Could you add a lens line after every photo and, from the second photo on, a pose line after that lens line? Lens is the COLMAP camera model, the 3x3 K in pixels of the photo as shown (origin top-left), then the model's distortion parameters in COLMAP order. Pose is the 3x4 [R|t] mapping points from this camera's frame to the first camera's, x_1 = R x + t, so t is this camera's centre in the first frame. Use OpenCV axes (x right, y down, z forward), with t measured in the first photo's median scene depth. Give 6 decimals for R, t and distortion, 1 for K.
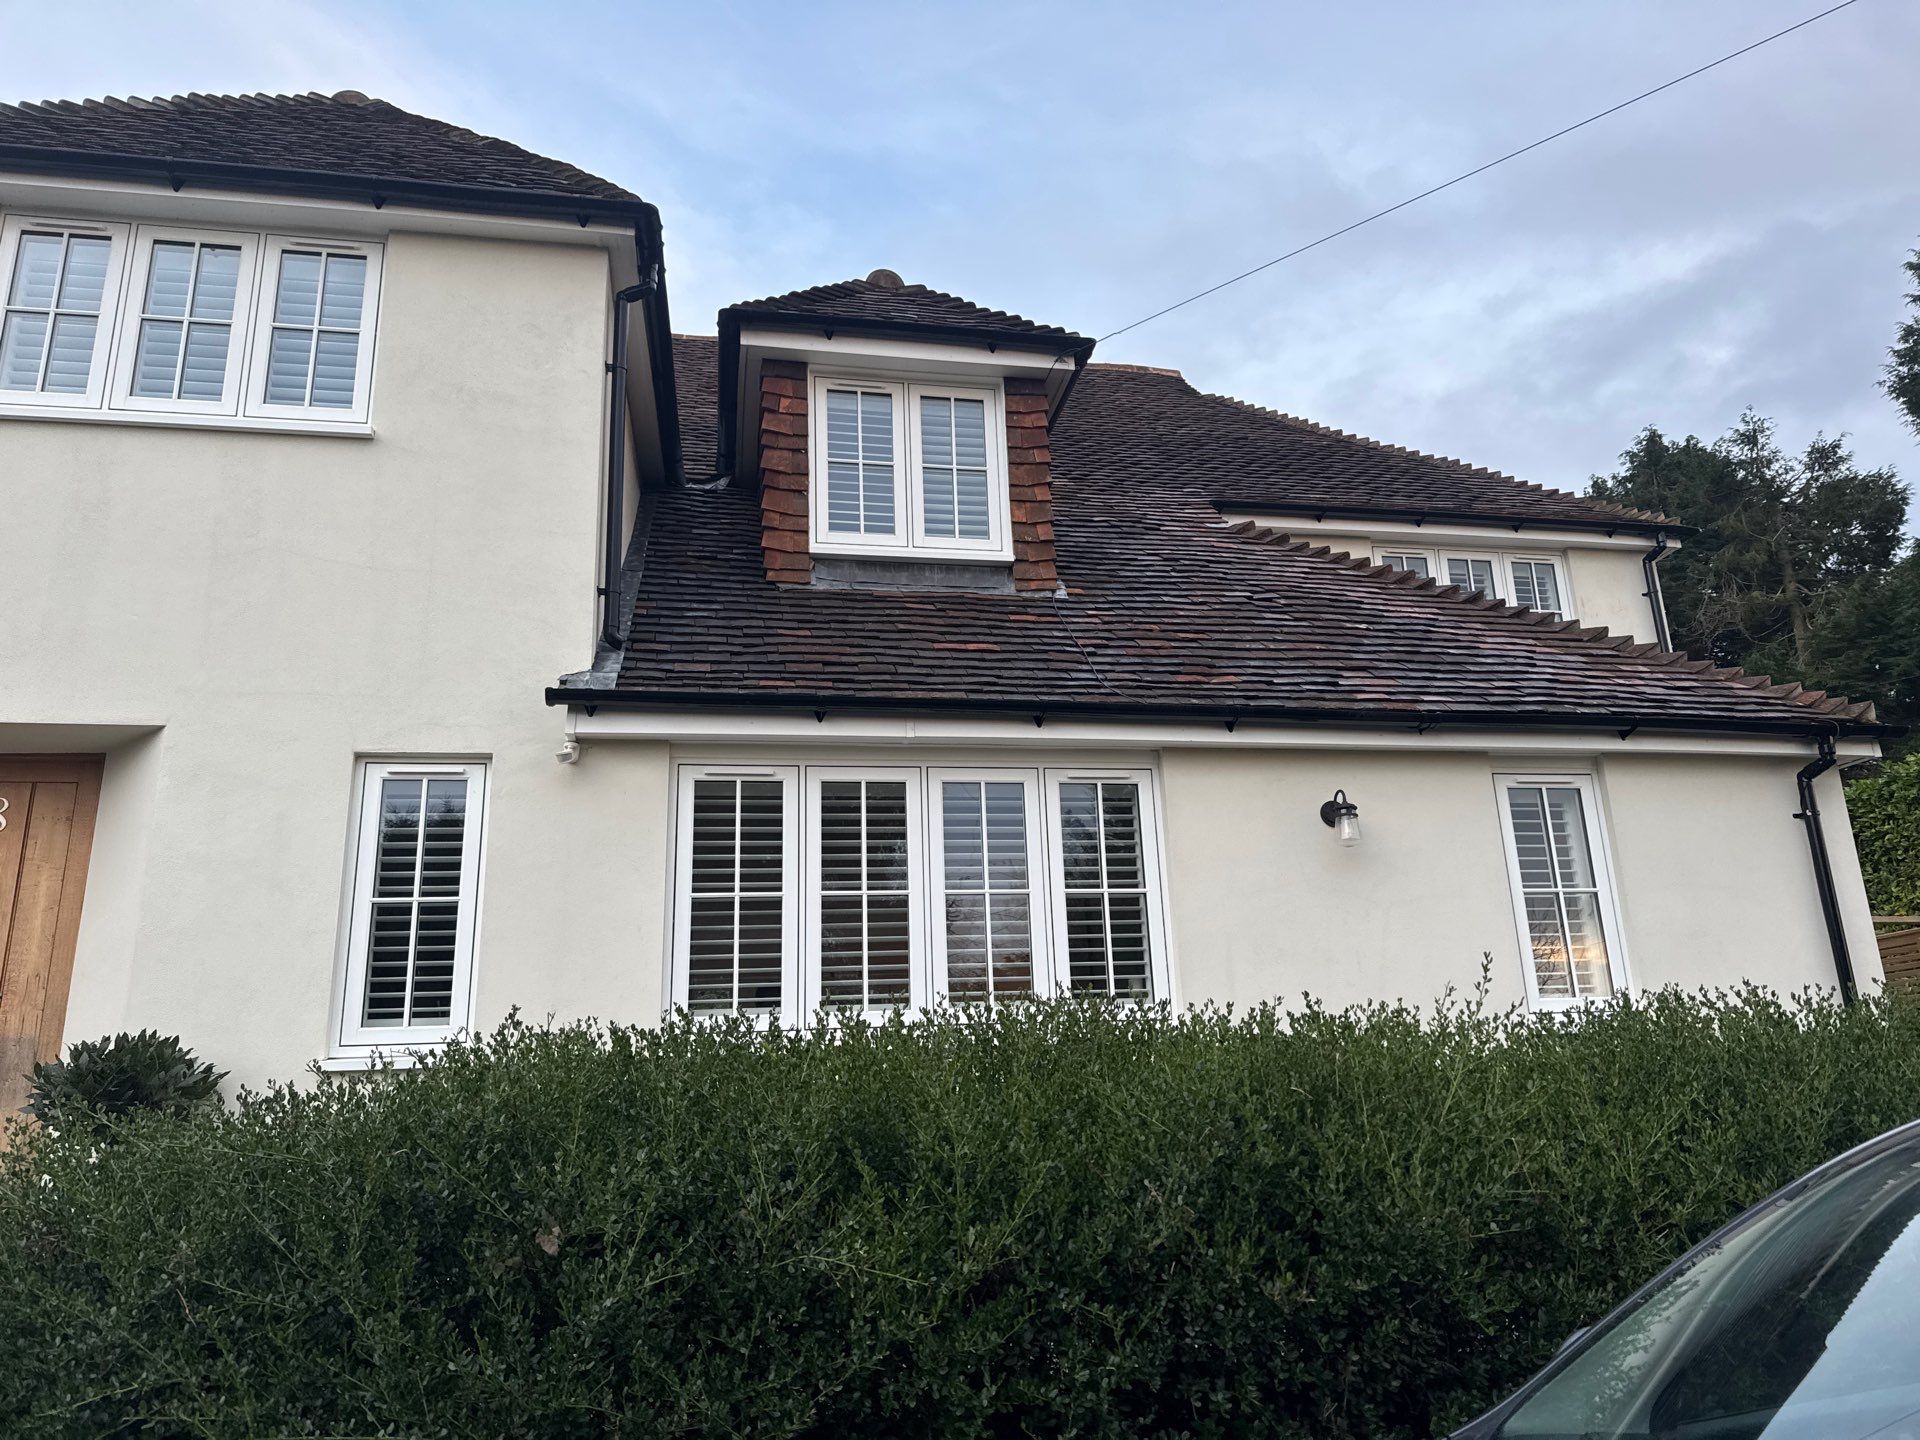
lens RADIAL K [[1251.1, 0, 929.6], [0, 1251.1, 729.0], [0, 0, 1]] dist [0.149295, -0.257239]
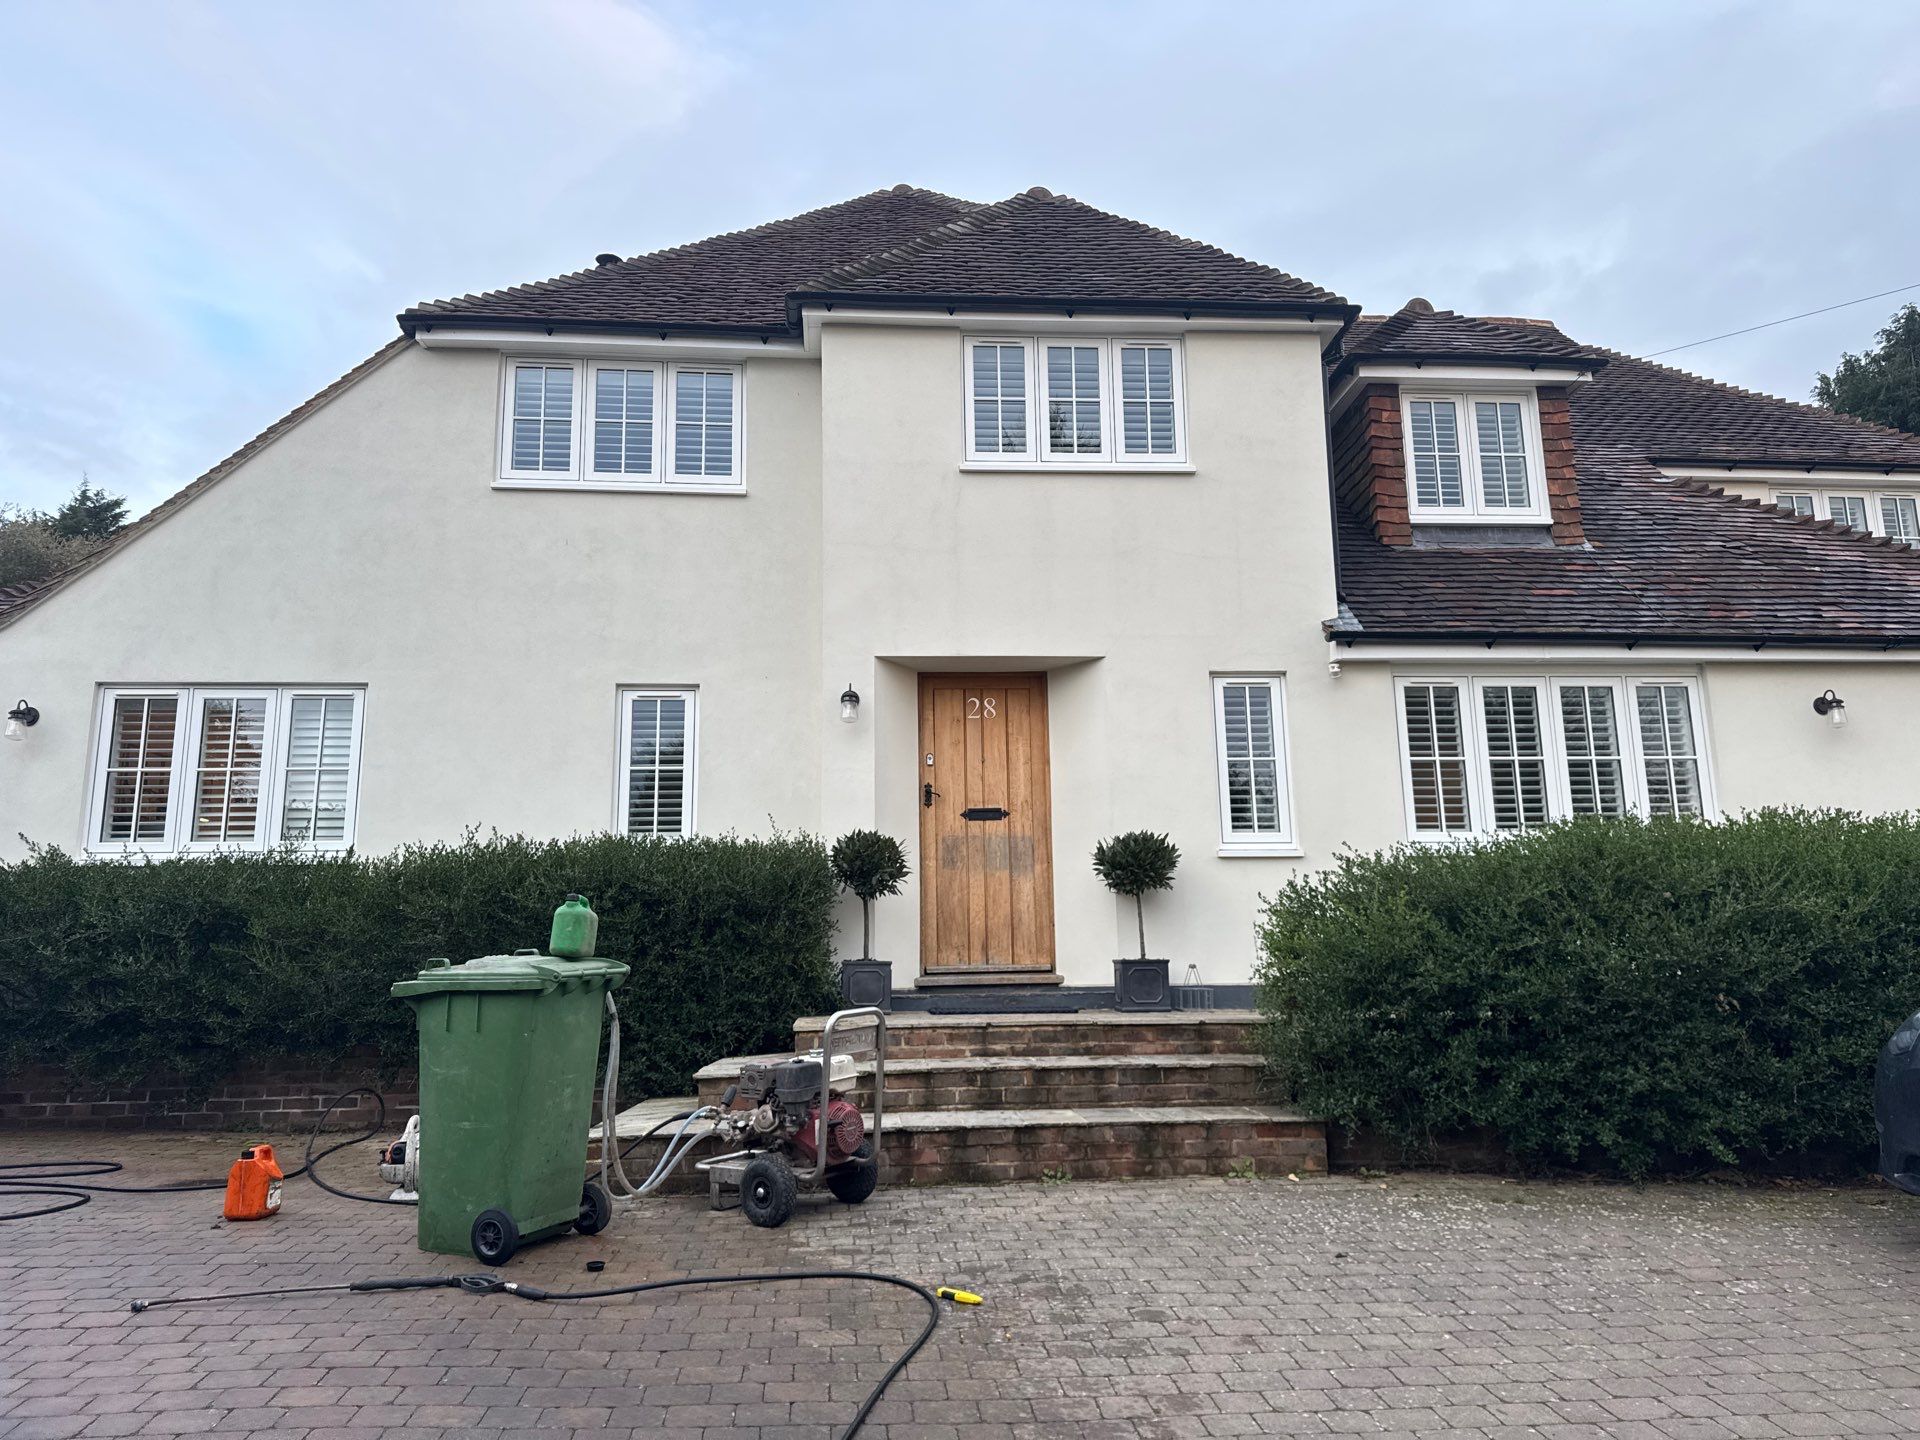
lens RADIAL K [[1277.0, 0, 899.8], [0, 1277.0, 711.5], [0, 0, 1]] dist [0.024742, -0.032814]
pose [[0.993648, -0.001218, -0.112522, -0.510584], [0.011354, 0.995924, 0.089475, -0.063436], [0.111955, -0.090184, 0.989613, -0.530997]]
